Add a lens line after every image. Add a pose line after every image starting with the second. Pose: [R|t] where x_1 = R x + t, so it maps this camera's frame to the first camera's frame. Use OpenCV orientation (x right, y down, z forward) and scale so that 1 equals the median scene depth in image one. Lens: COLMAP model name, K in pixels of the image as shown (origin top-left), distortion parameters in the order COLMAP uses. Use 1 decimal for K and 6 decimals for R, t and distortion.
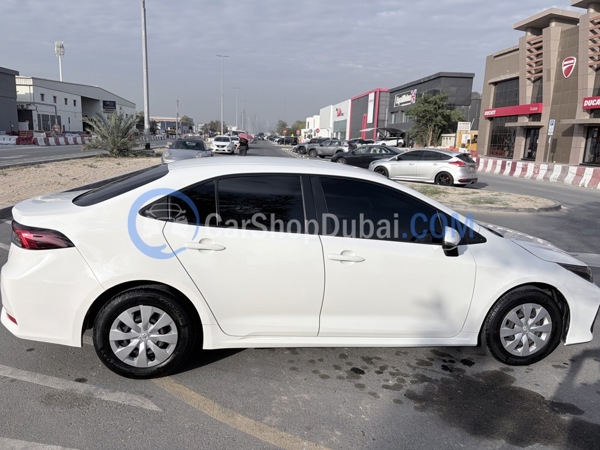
lens RADIAL K [[458.1, 0, 297.5], [0, 458.1, 224.2], [0, 0, 1]] dist [0.029865, -0.020747]
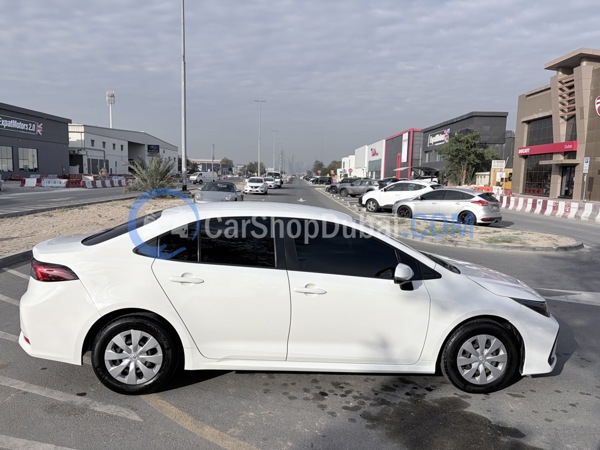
lens RADIAL K [[458.1, 0, 300.6], [0, 458.1, 227.6], [0, 0, 1]] dist [0.029865, -0.020747]
pose [[0.997064, -0.002721, -0.076527, 0.153776], [-0.003152, 0.997063, -0.076523, 0.004196], [0.076510, 0.076540, 0.994127, -0.132450]]
